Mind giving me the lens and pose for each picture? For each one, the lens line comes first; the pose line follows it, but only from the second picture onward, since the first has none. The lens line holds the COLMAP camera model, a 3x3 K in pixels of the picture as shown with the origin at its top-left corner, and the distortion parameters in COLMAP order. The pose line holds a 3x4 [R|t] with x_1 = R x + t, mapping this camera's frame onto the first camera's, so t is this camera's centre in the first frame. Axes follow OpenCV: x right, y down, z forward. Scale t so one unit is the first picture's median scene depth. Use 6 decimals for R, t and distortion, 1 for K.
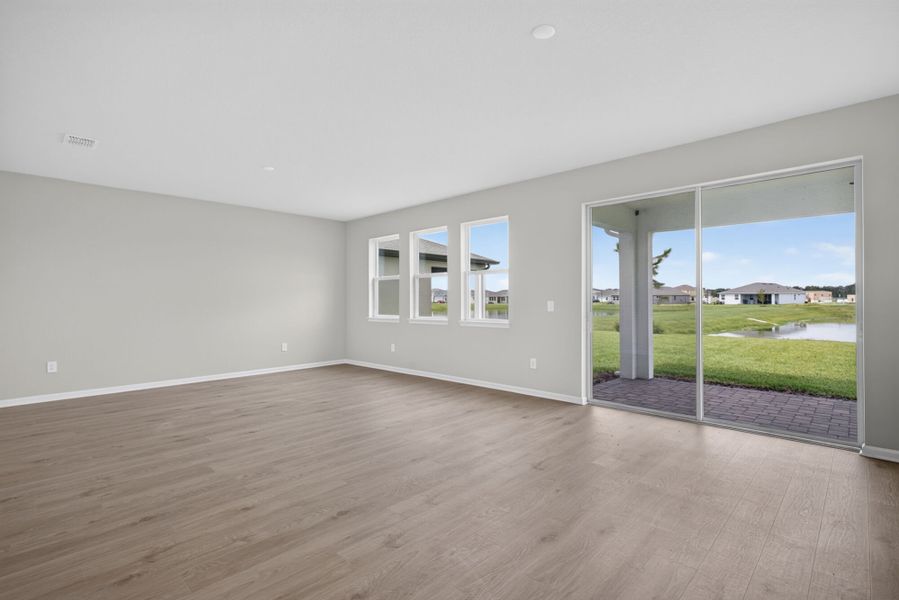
lens RADIAL K [[441.8, 0, 445.0], [0, 441.8, 300.4], [0, 0, 1]] dist [-0.003556, 0.000871]
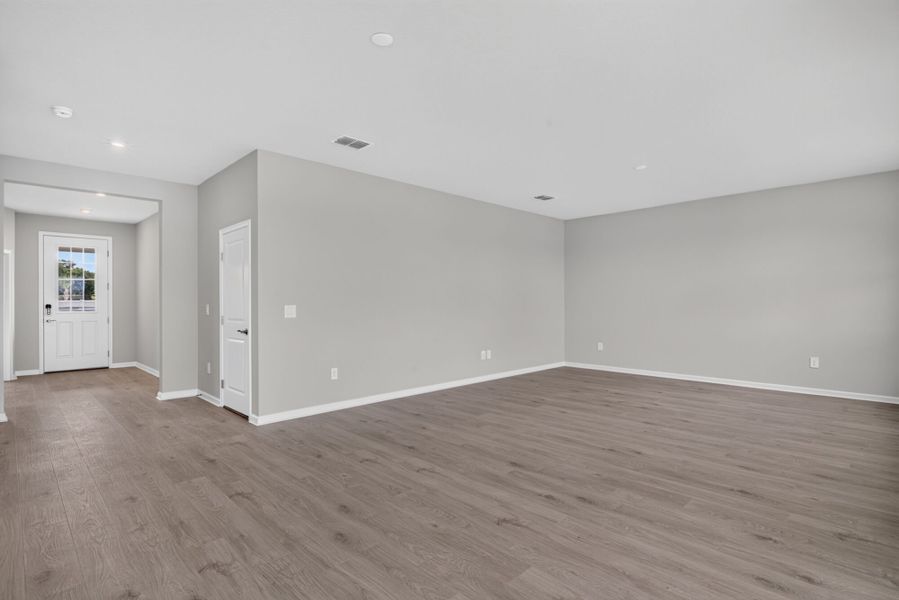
lens RADIAL K [[441.8, 0, 444.3], [0, 441.8, 304.7], [0, 0, 1]] dist [-0.003556, 0.000871]
pose [[-0.036057, 0.014349, -0.999247, 0.861264], [0.002430, 0.999895, 0.014271, -0.012429], [0.999347, -0.001914, -0.036089, 0.810608]]
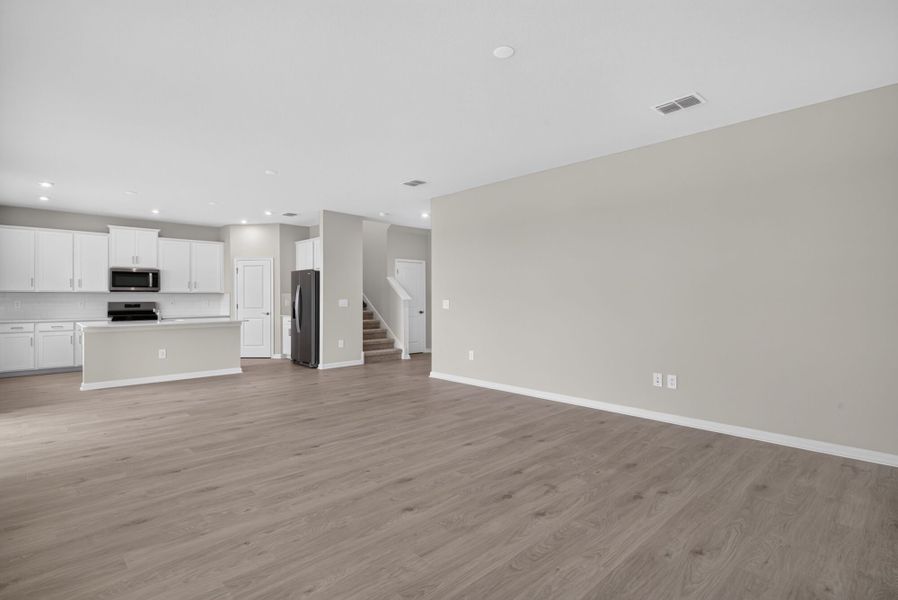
lens RADIAL K [[441.3, 0, 448.2], [0, 441.3, 293.9], [0, 0, 1]] dist [-0.003556, 0.000871]
pose [[-0.999536, 0.006511, 0.029757, -0.477177], [0.006305, 0.999956, -0.007008, -0.004551], [-0.029802, -0.006818, -0.999533, 2.141024]]
